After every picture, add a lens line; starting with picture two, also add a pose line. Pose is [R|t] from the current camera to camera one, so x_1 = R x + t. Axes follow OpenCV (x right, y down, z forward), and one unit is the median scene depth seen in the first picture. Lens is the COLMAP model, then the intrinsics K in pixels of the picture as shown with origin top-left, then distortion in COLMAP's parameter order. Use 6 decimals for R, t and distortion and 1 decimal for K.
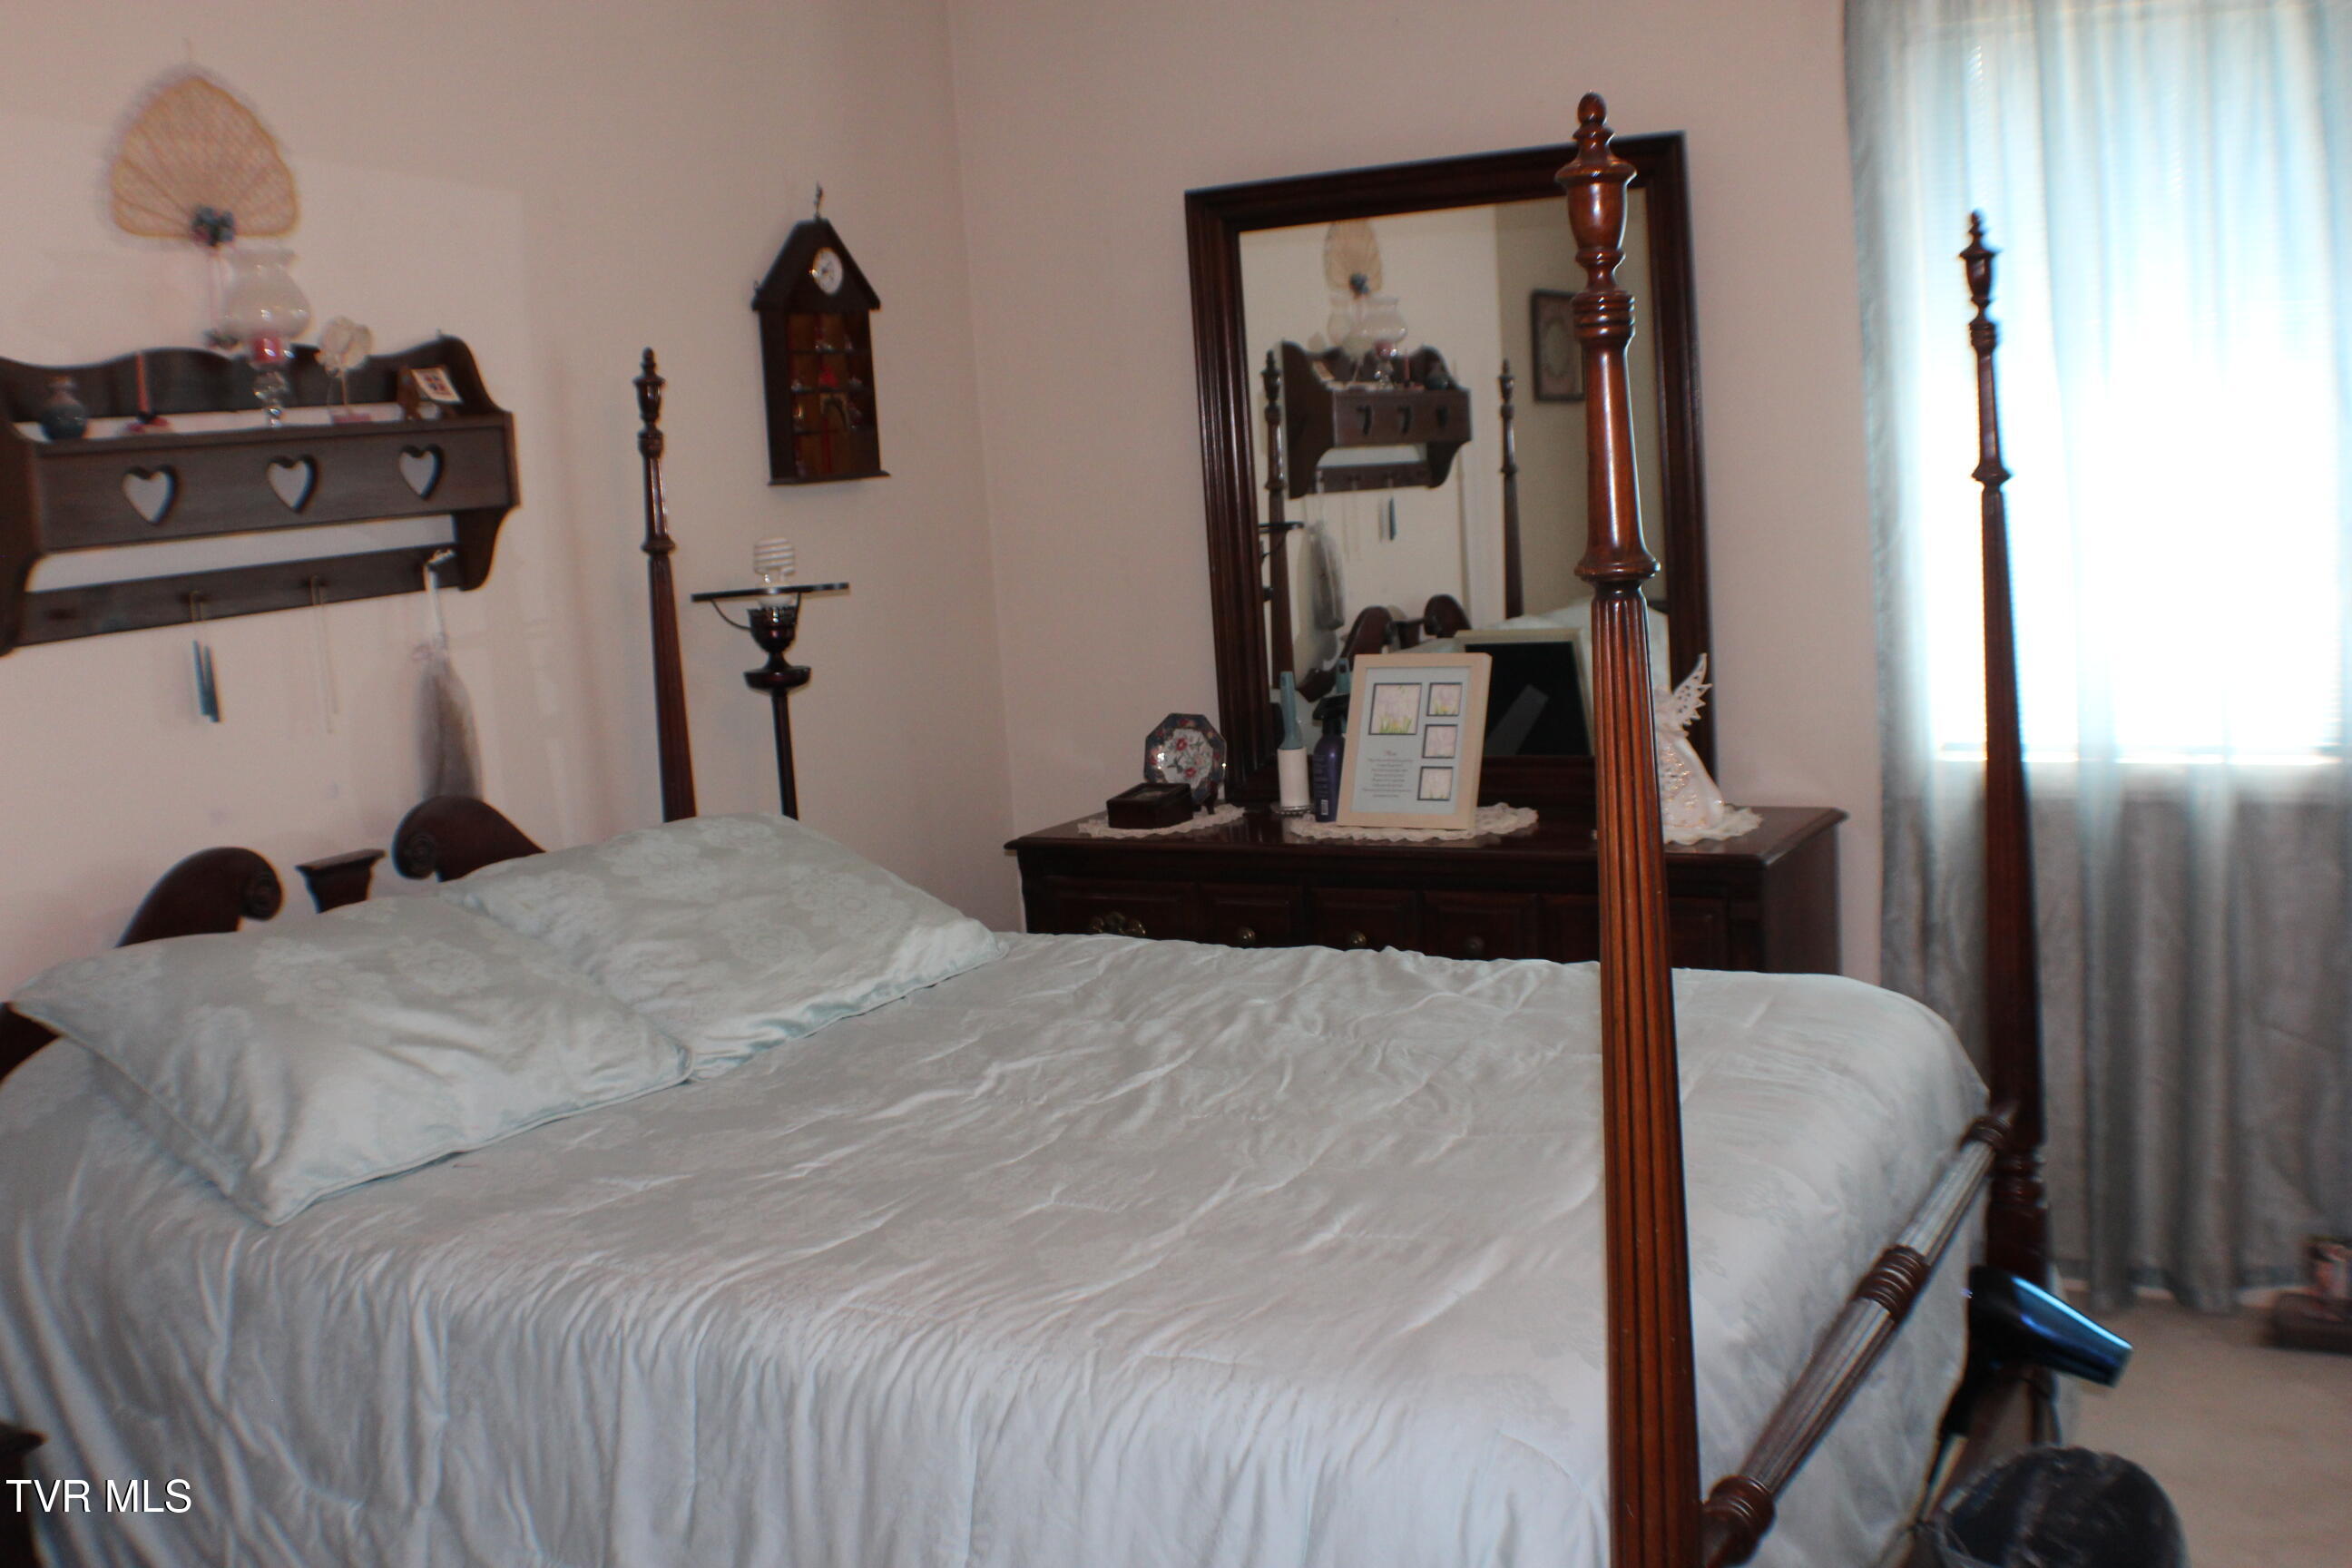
lens RADIAL K [[2387.8, 0, 1176.0], [0, 2387.8, 784.0], [0, 0, 1]] dist [-0.006770, 0.003736]
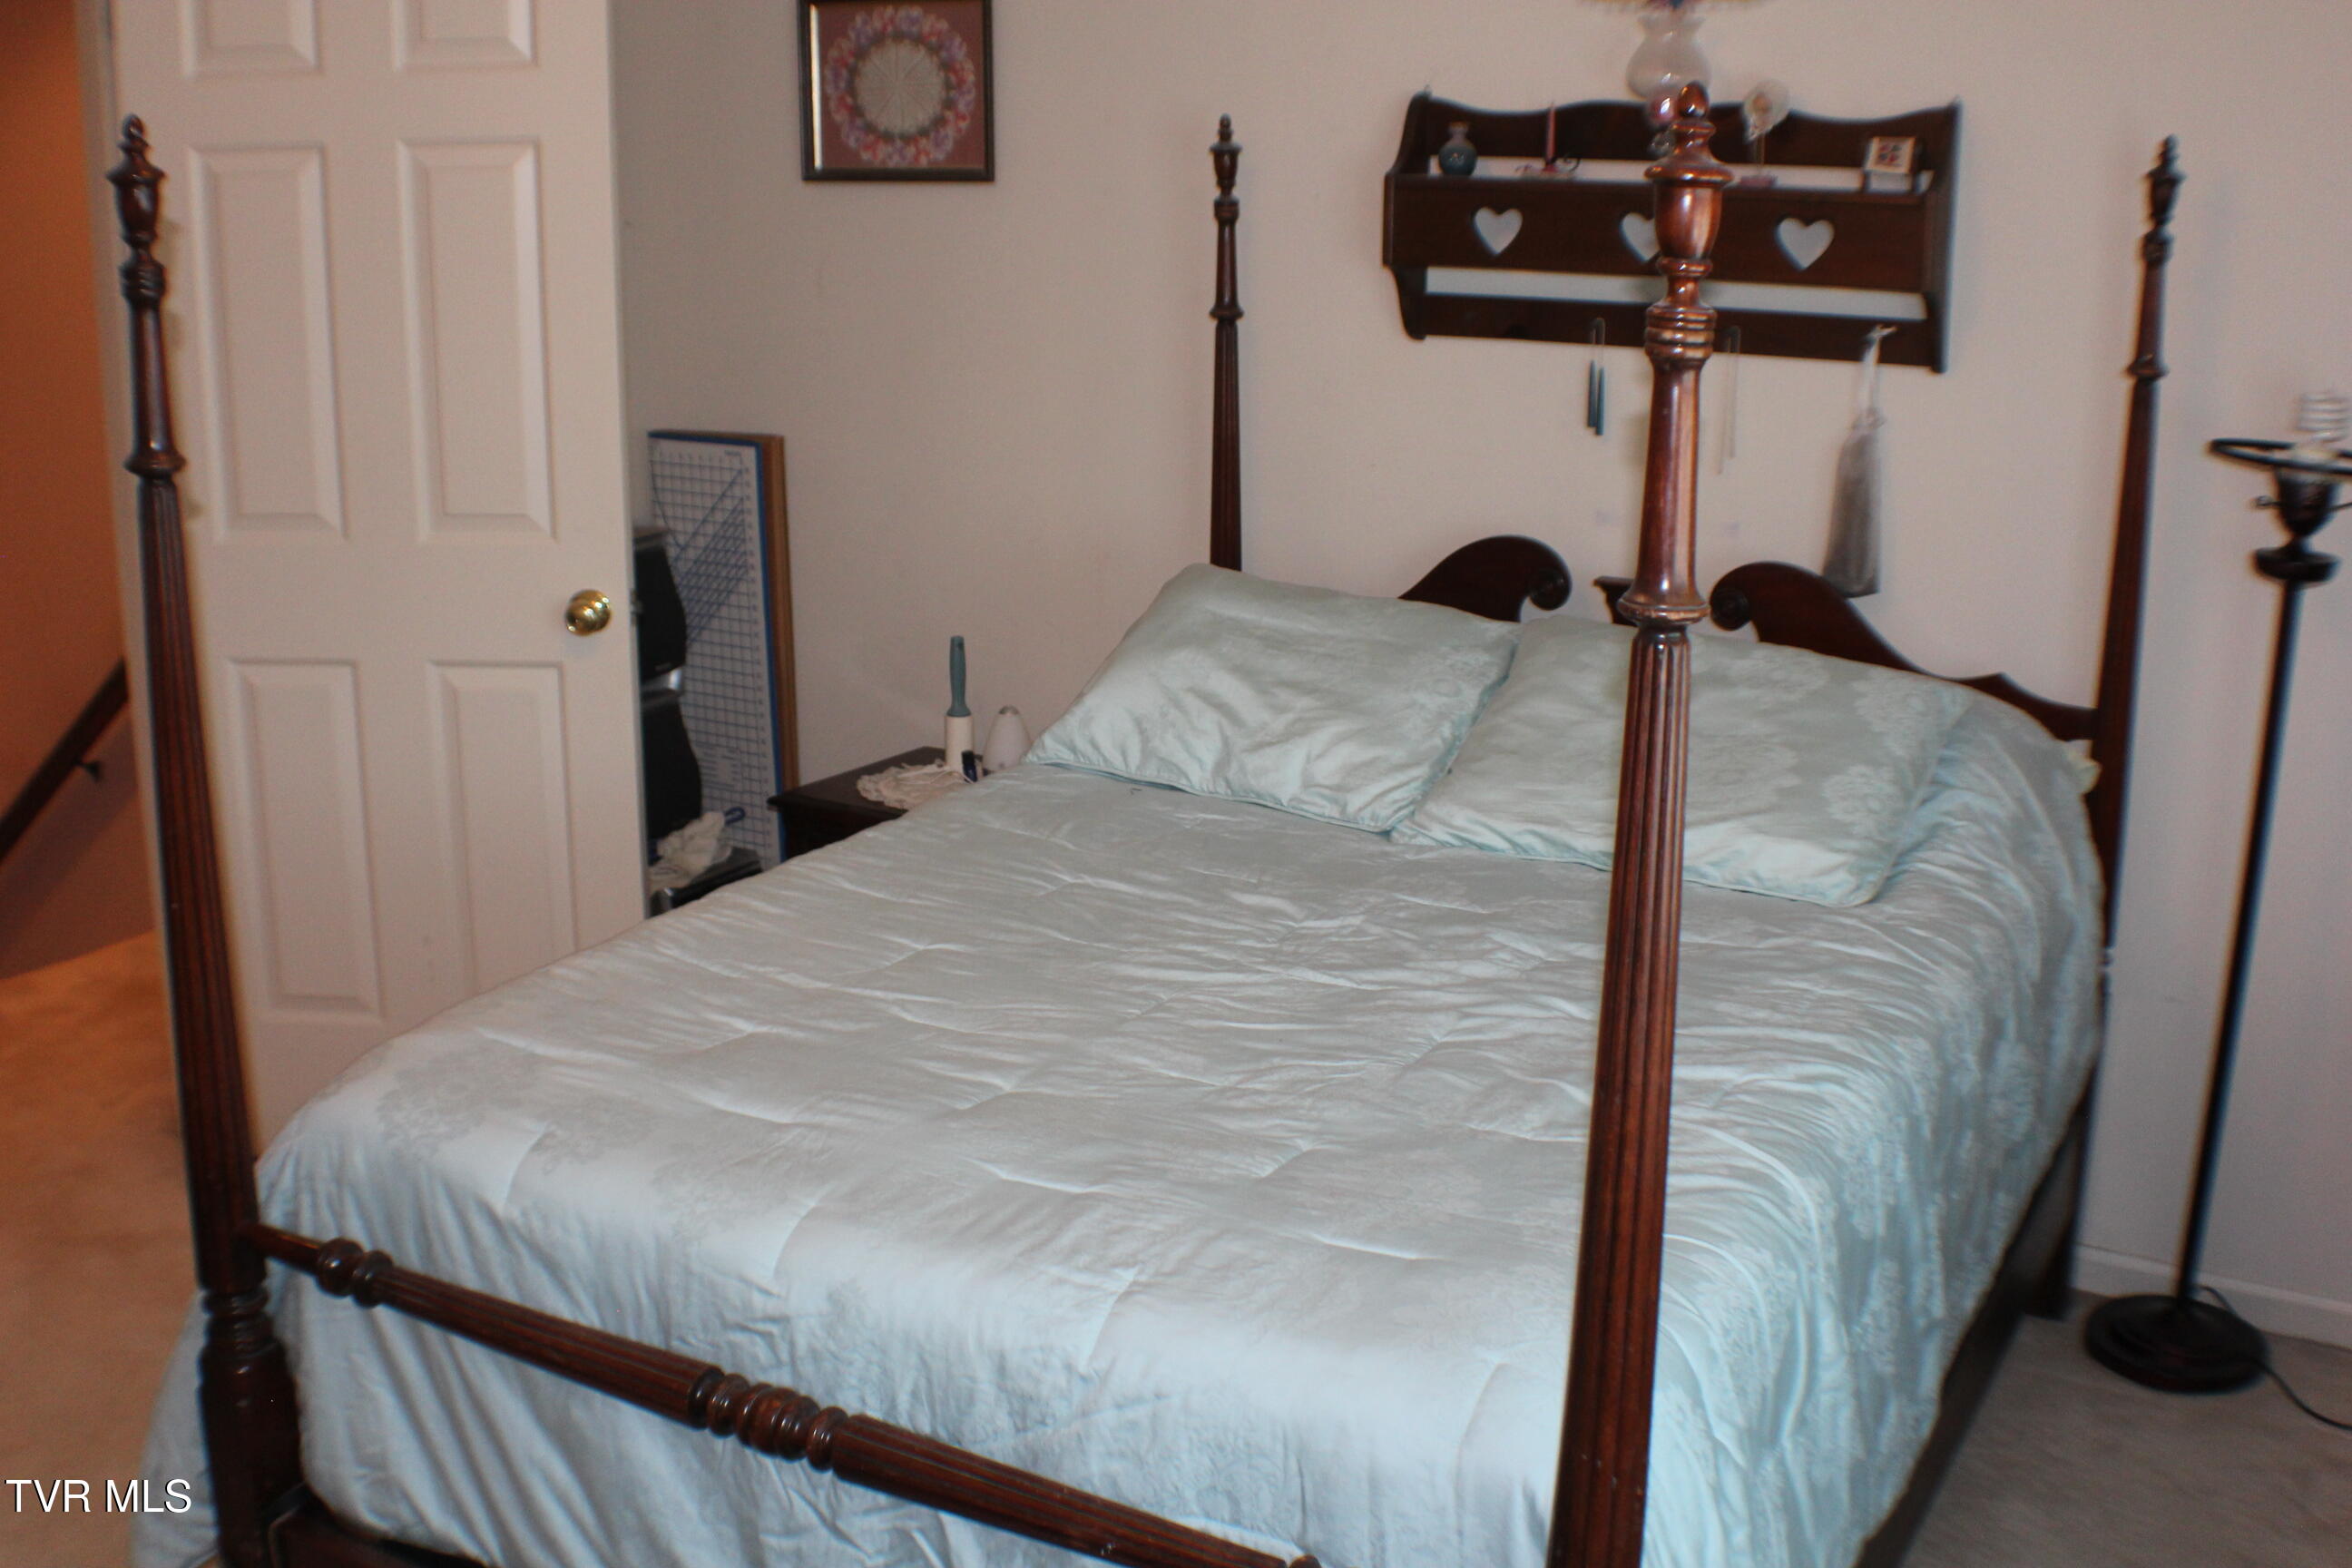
lens RADIAL K [[2420.6, 0, 1134.0], [0, 2420.6, 815.7], [0, 0, 1]] dist [-0.184328, 0.050205]
pose [[-0.006512, 0.322450, -0.946564, 0.757816], [-0.171127, 0.932261, 0.318755, -0.192726], [0.985227, 0.164059, 0.049109, 0.811452]]
